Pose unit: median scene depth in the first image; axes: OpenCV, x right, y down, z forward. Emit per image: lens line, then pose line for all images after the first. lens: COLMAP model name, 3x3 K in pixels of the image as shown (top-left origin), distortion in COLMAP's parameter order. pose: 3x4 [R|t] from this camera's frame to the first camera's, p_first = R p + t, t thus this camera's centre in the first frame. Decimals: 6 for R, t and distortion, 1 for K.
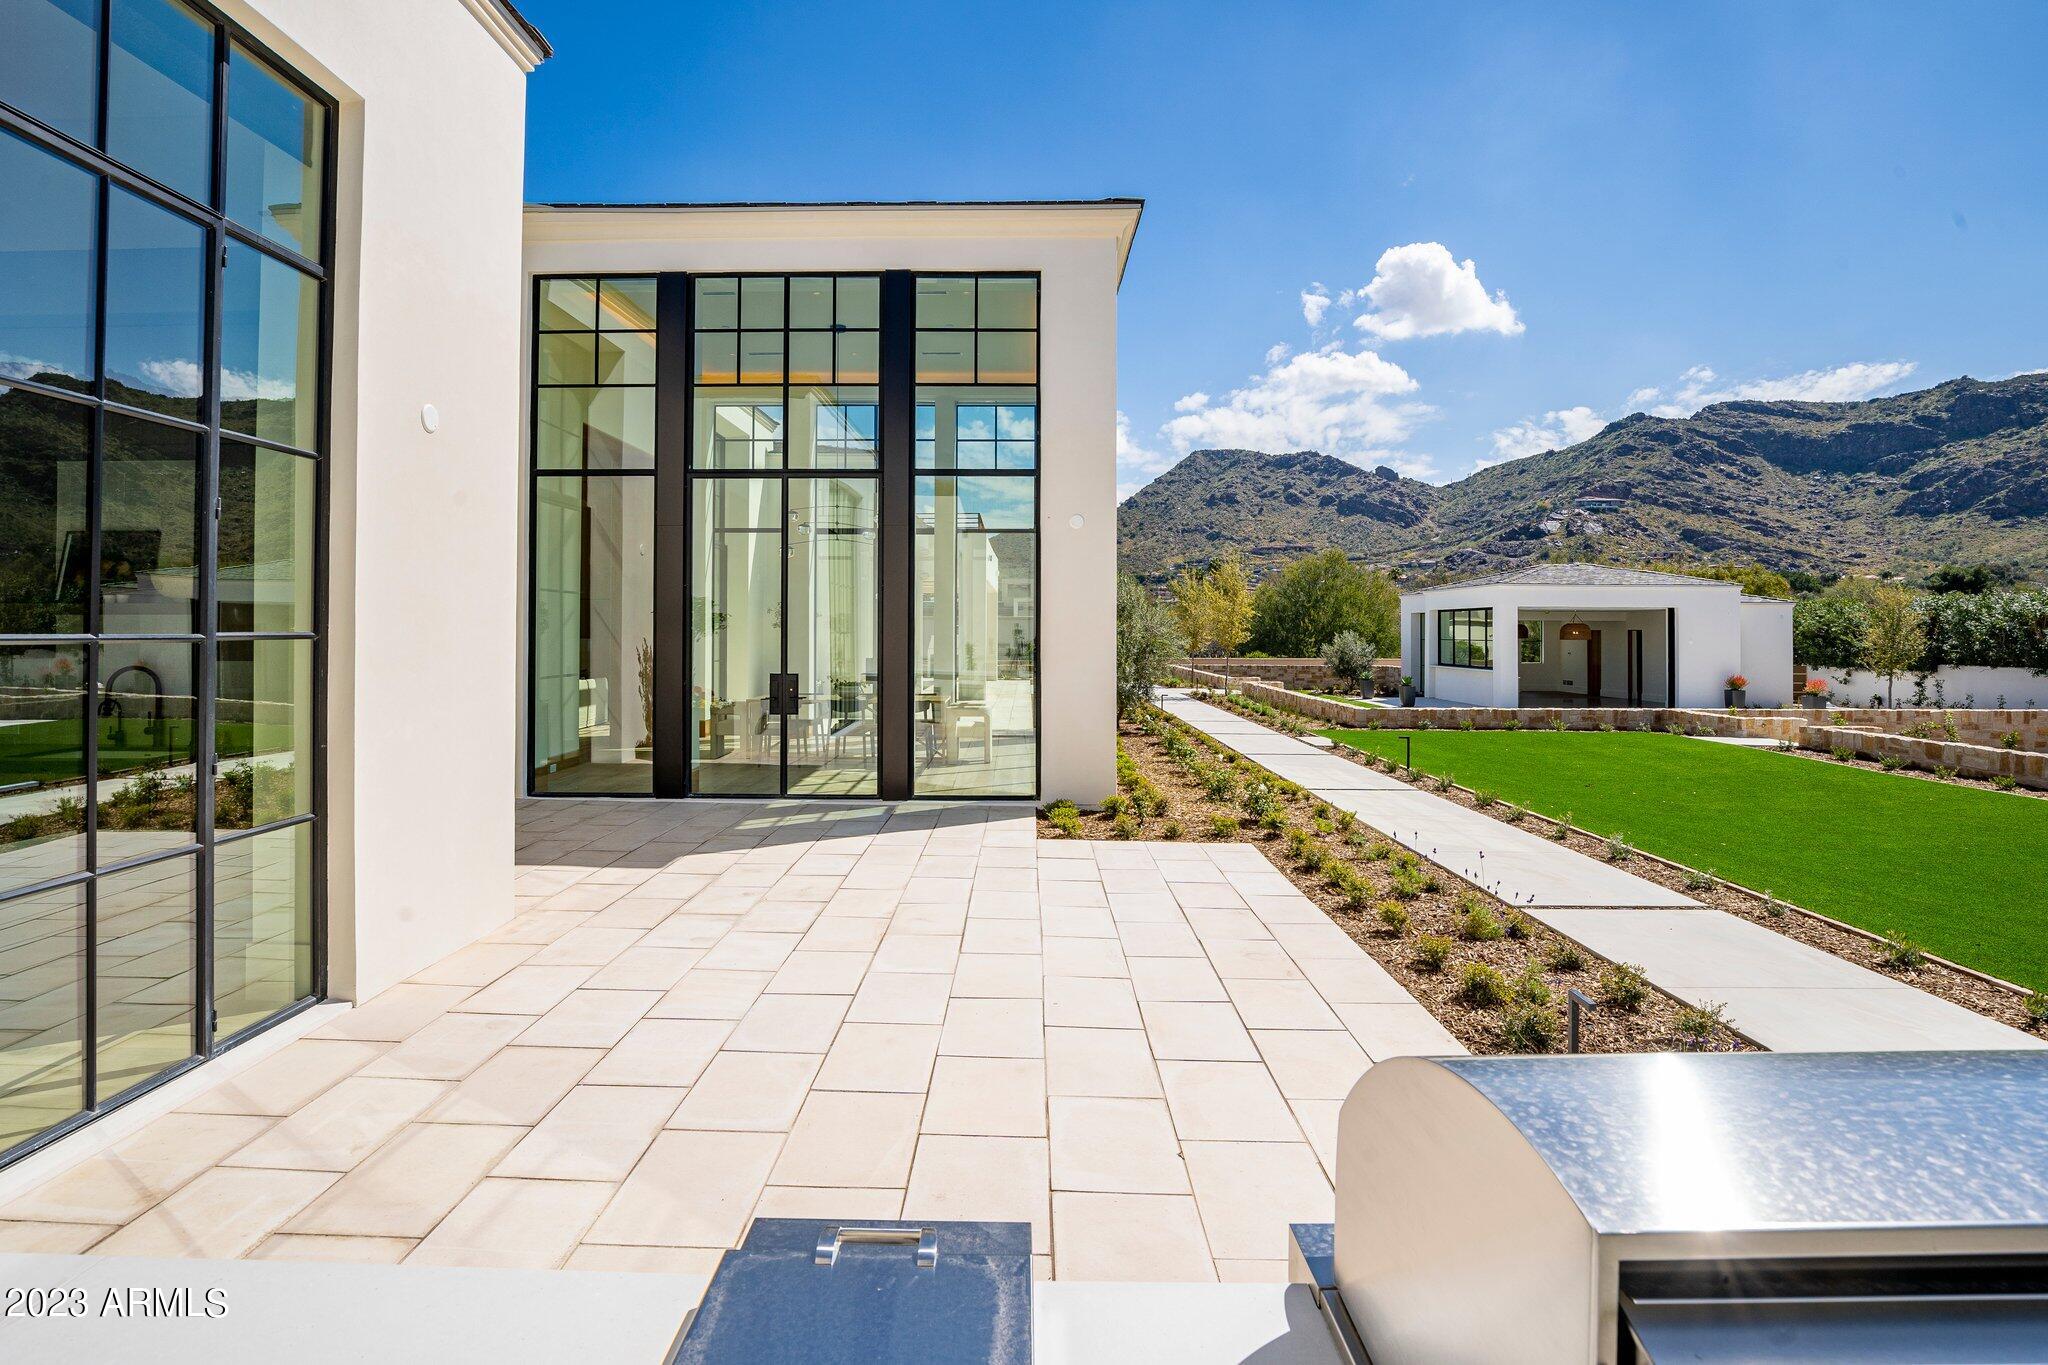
lens RADIAL K [[1012.0, 0, 1028.3], [0, 1012.0, 615.0], [0, 0, 1]] dist [-0.019323, 0.002400]
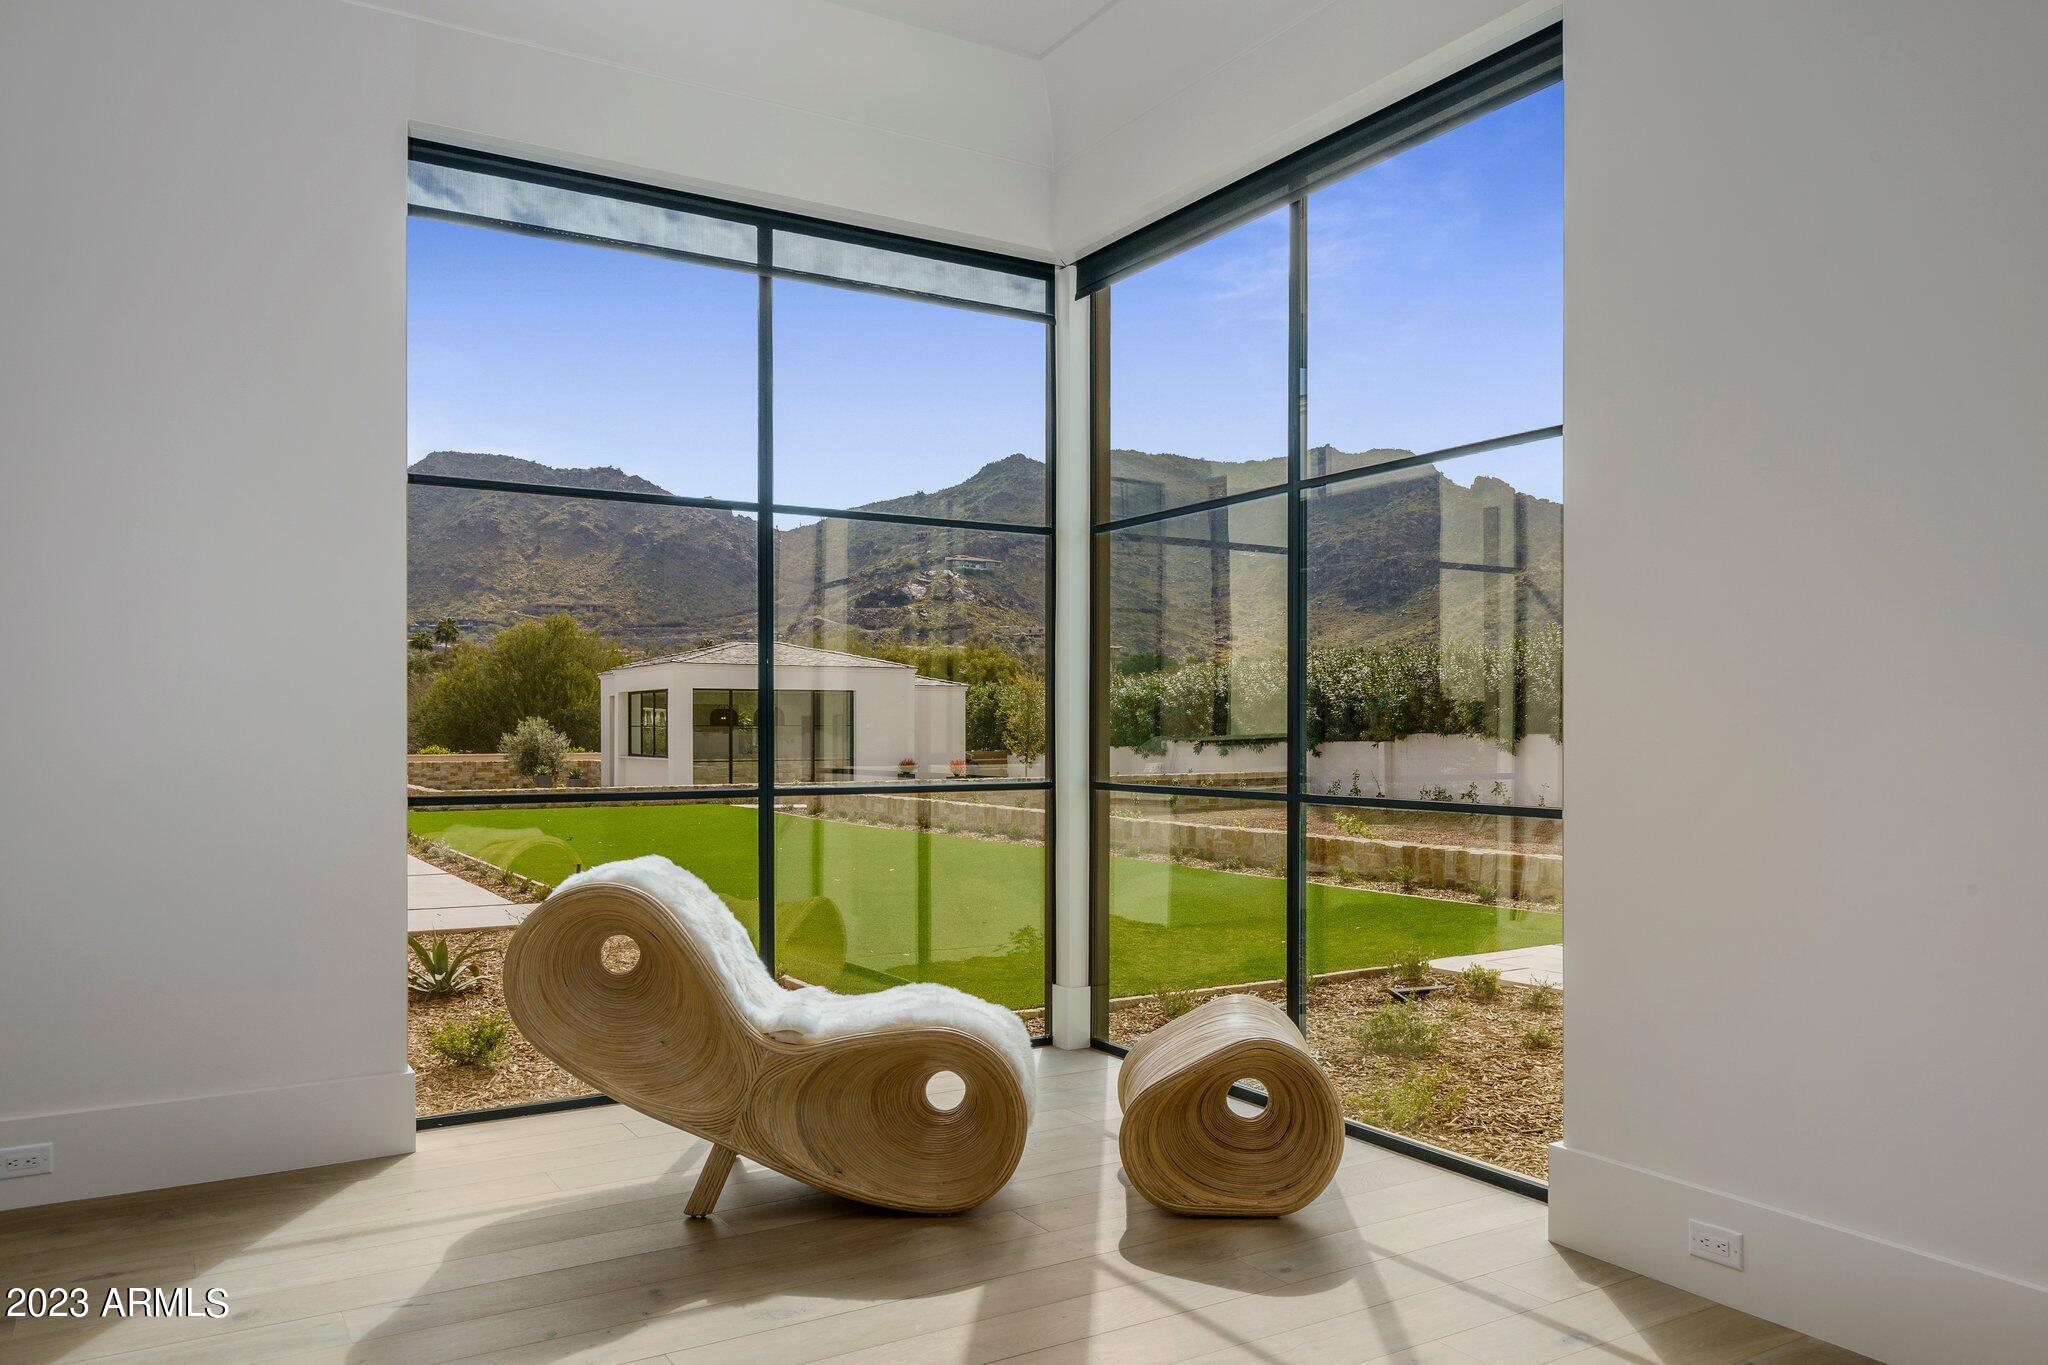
lens RADIAL K [[1455.8, 0, 991.0], [0, 1455.8, 710.8], [0, 0, 1]] dist [-0.002330, -0.002817]
pose [[0.863288, -0.000036, 0.504712, 0.046498], [-0.002421, 0.999988, 0.004214, 0.005401], [-0.504706, -0.004860, 0.863278, -0.230712]]
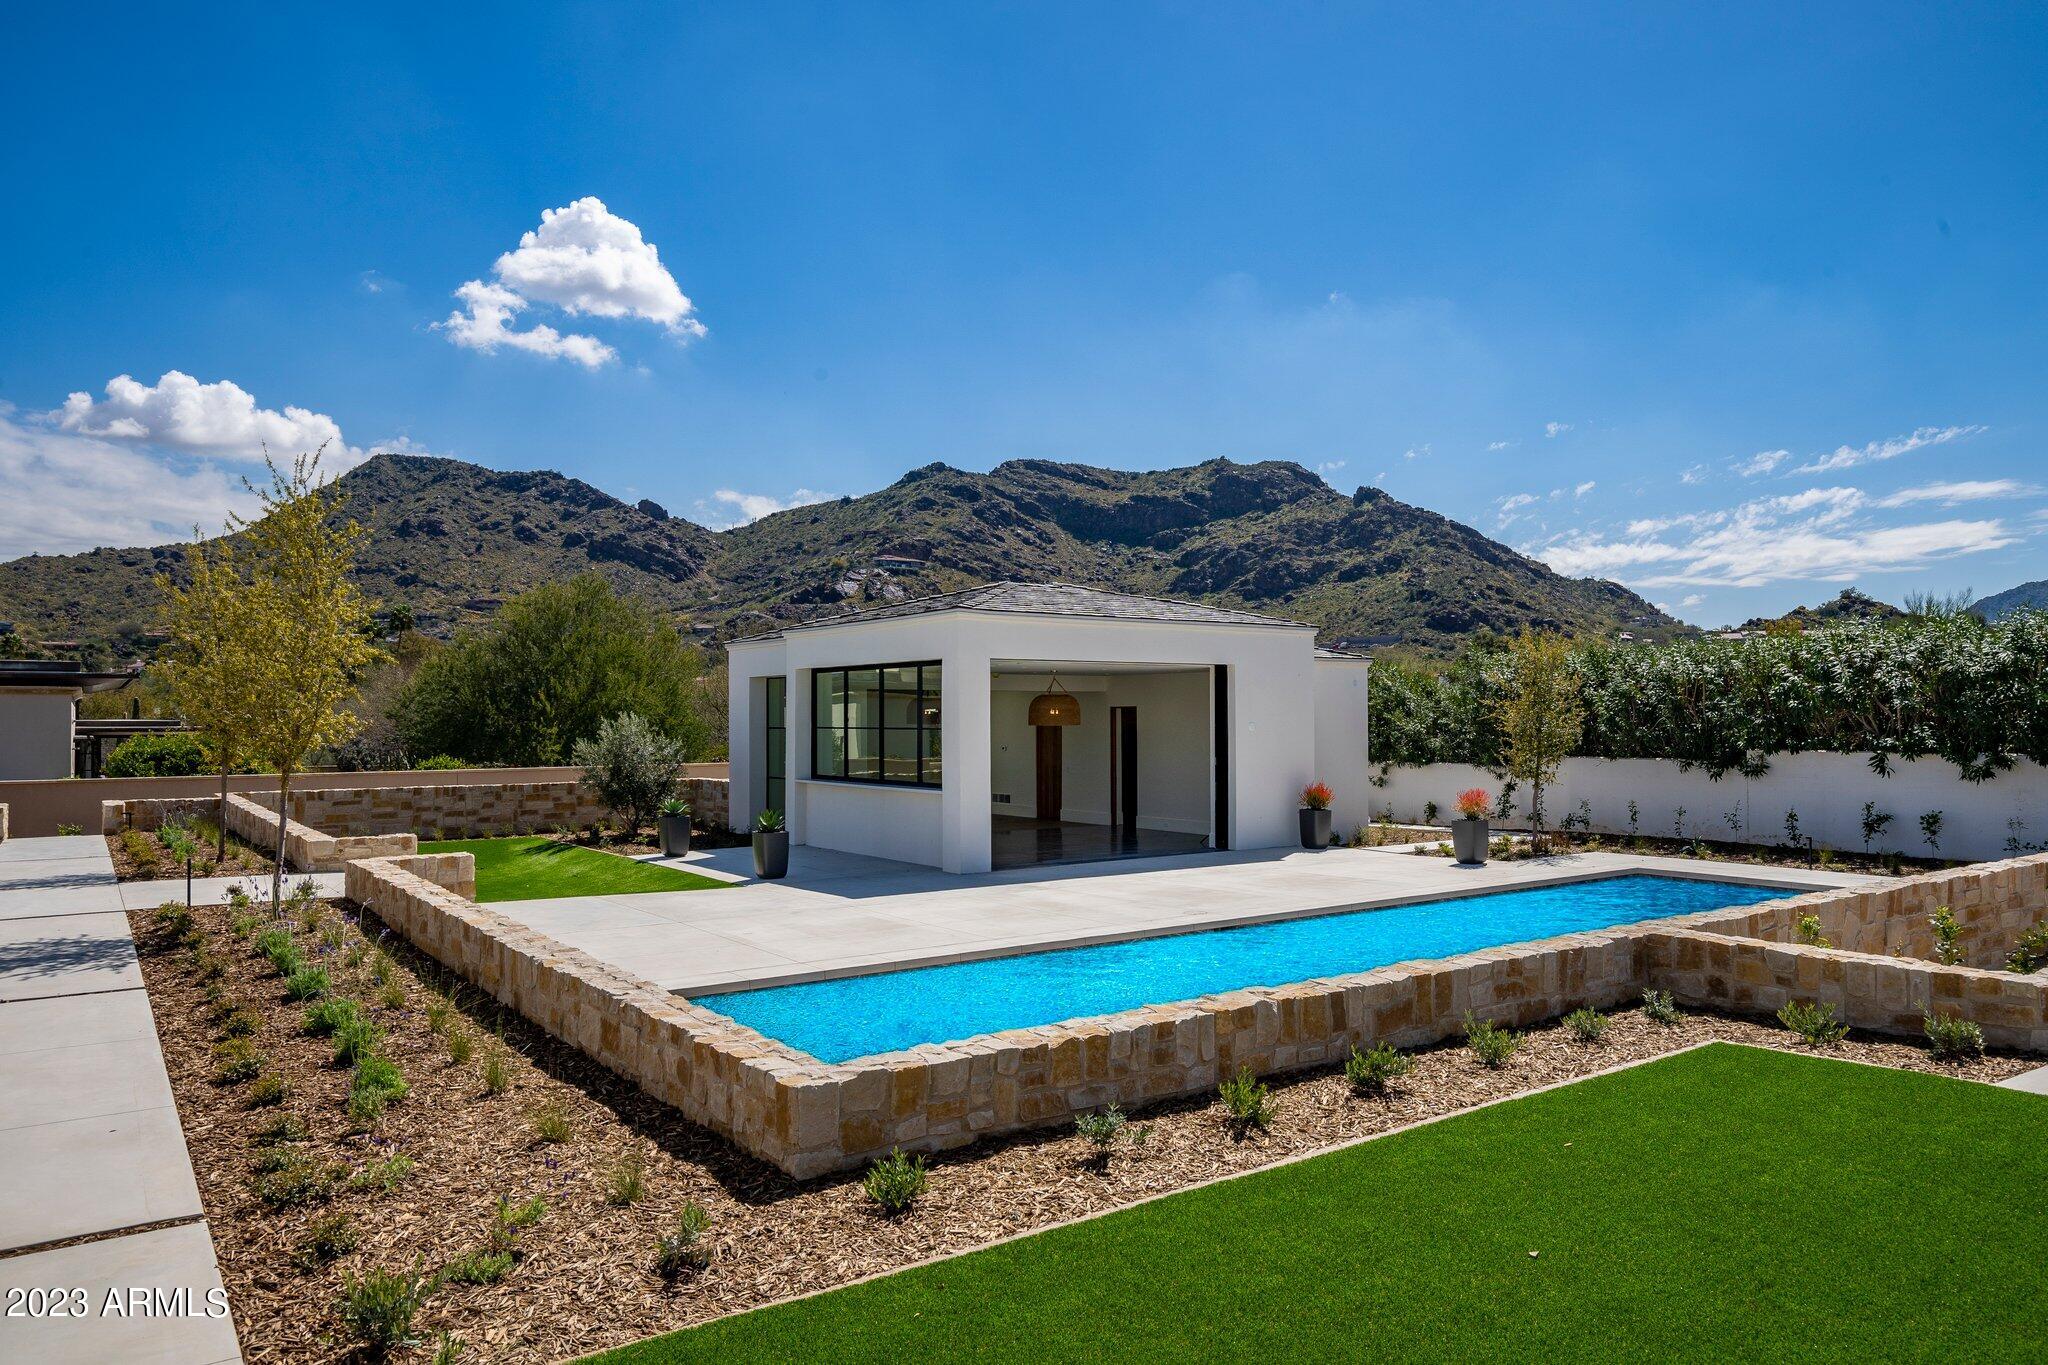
lens RADIAL K [[1356.0, 0, 1027.8], [0, 1356.0, 672.5], [0, 0, 1]] dist [0.000686, -0.002040]
pose [[0.818909, 0.009828, 0.573839, 0.106901], [-0.000352, 0.999862, -0.016622, 0.008218], [-0.573923, 0.013410, 0.818800, 0.386749]]
